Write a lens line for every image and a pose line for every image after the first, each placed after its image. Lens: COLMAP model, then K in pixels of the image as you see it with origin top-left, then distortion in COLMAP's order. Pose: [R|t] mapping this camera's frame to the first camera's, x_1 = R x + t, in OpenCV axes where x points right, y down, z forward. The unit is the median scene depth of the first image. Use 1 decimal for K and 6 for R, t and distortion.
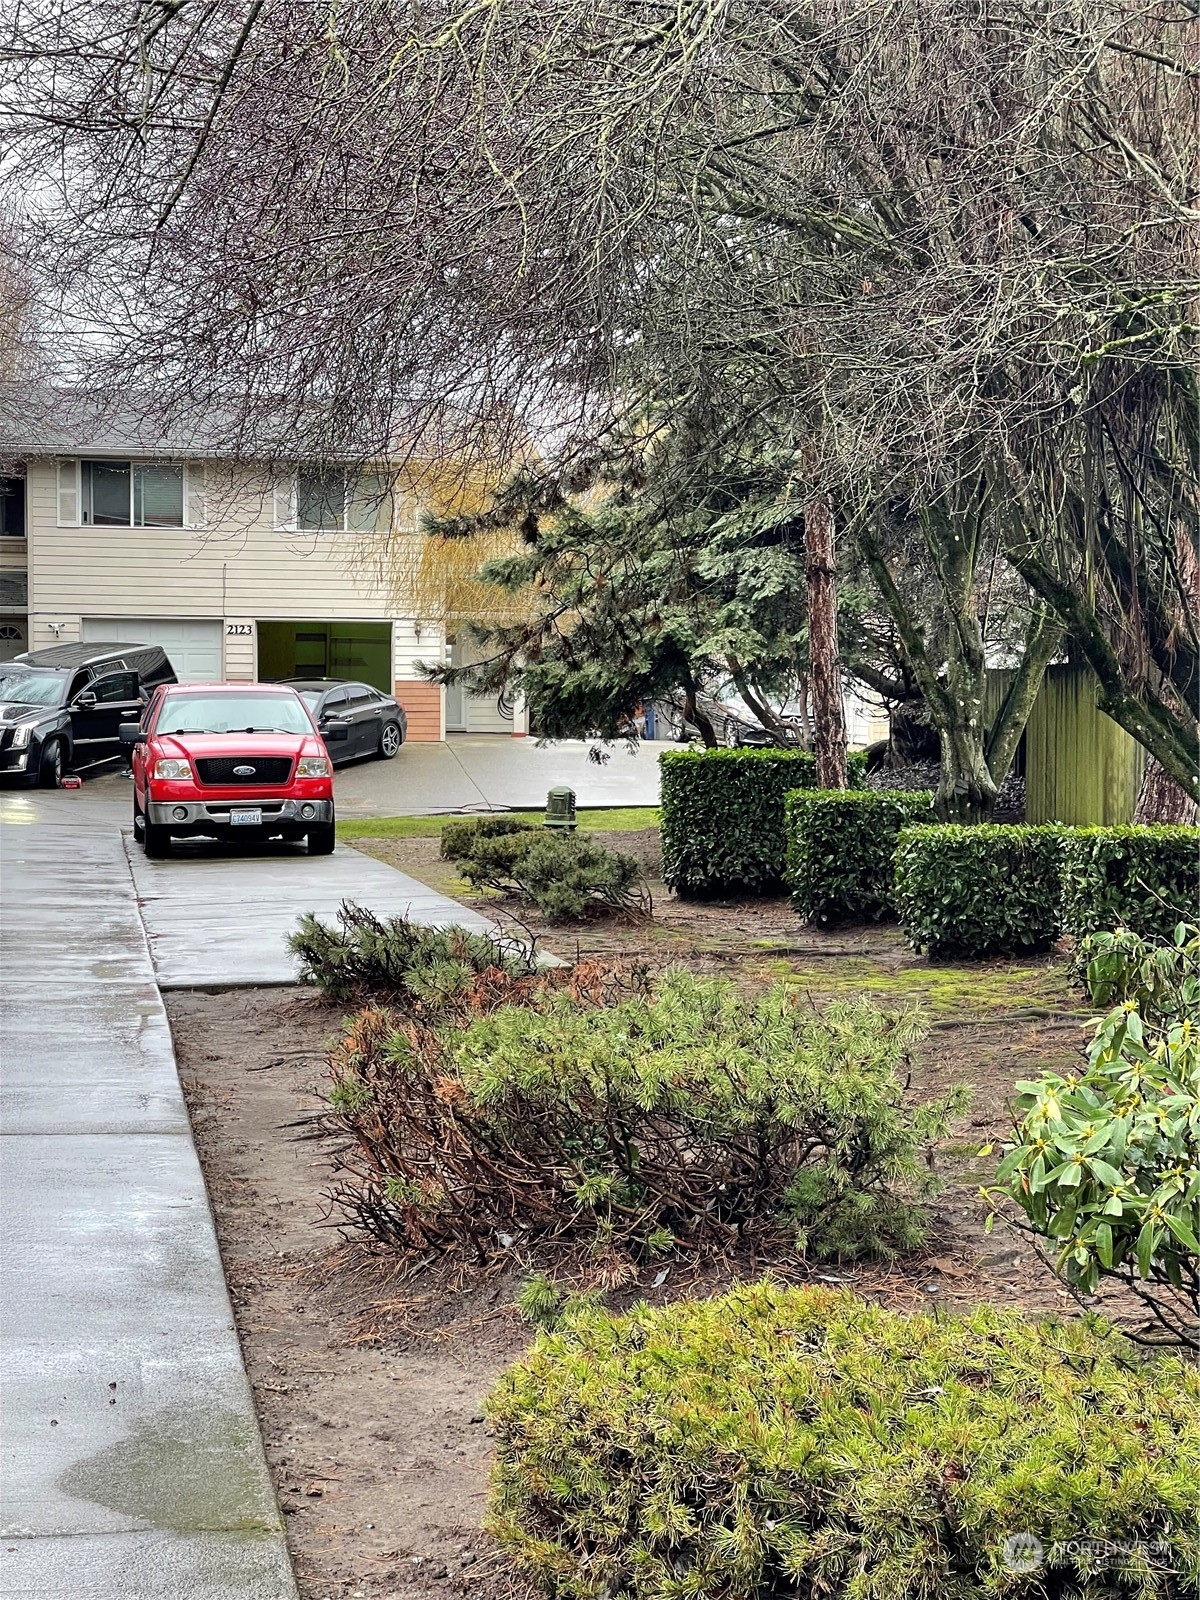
lens RADIAL K [[2911.2, 0, 614.6], [0, 2911.2, 788.6], [0, 0, 1]] dist [0.200791, 0.000000]
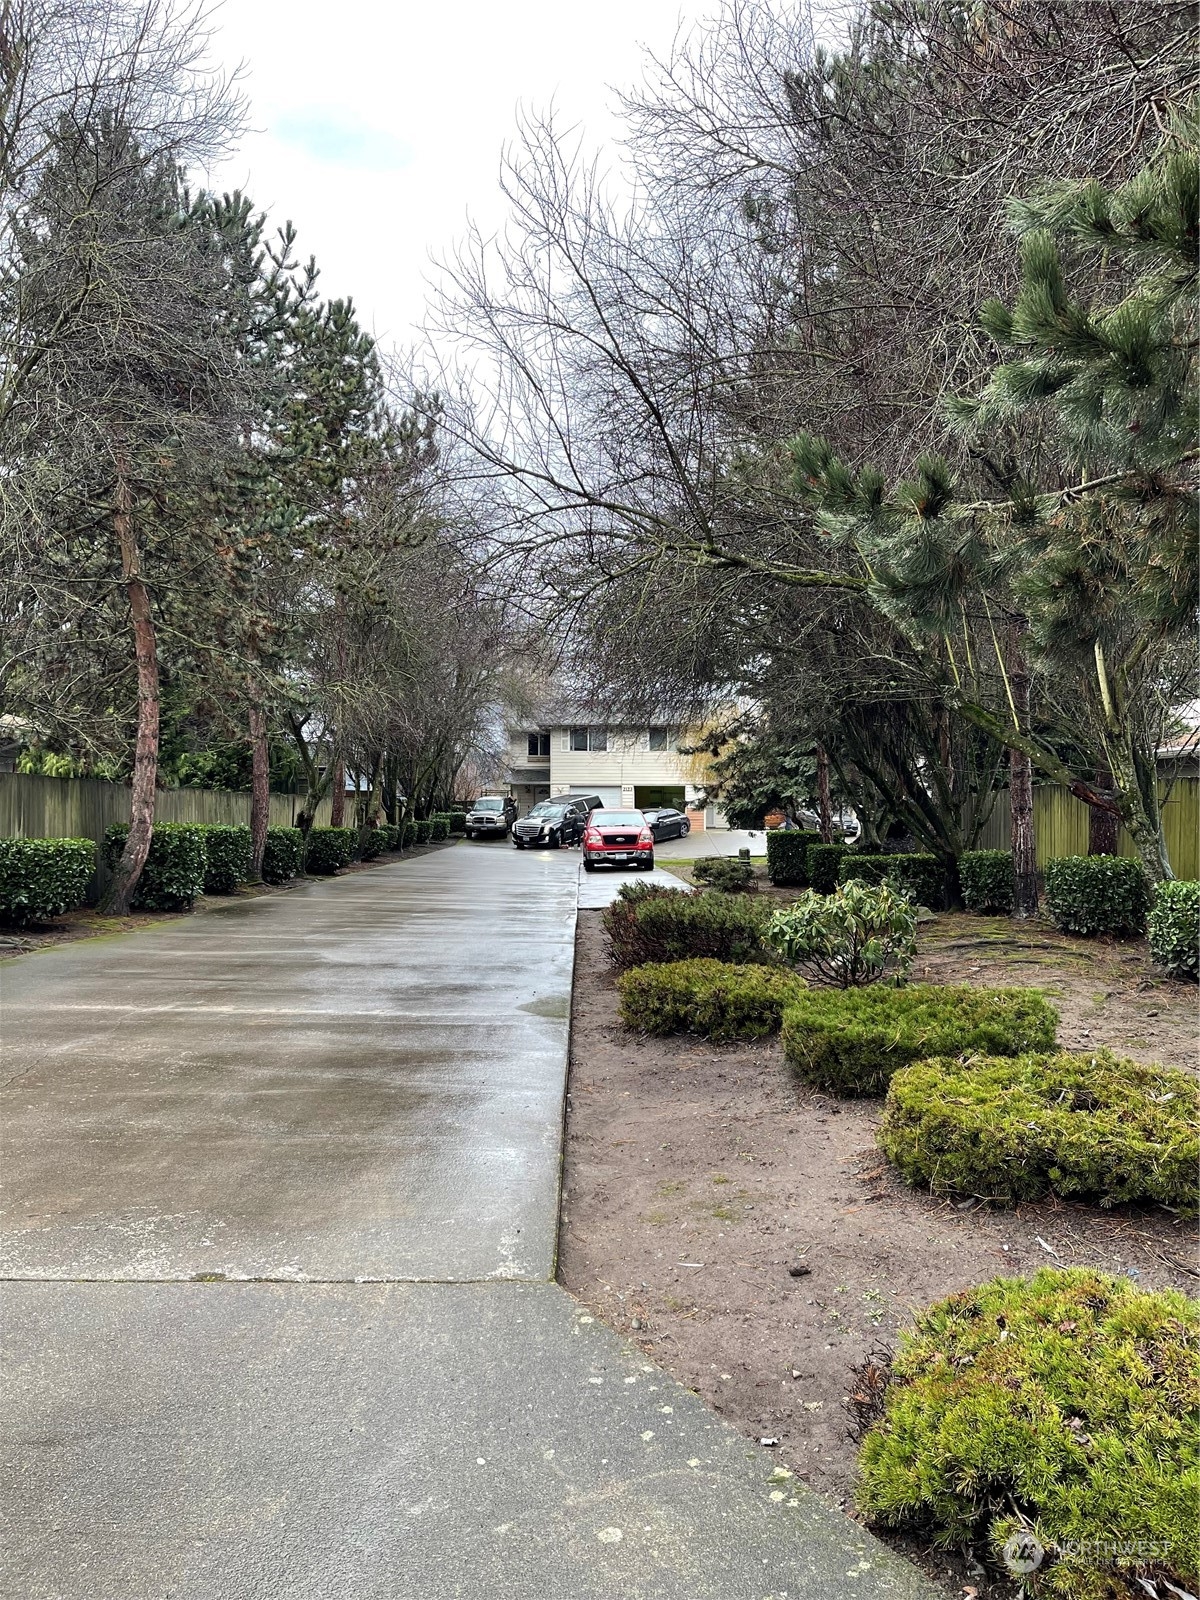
lens RADIAL K [[1233.6, 0, 596.8], [0, 1233.6, 805.1], [0, 0, 1]] dist [-0.003585, -0.000380]
pose [[0.985222, -0.005927, -0.171181, 0.050233], [-0.001337, 0.999105, -0.042285, 0.010307], [0.171278, 0.041889, 0.984332, -0.148500]]
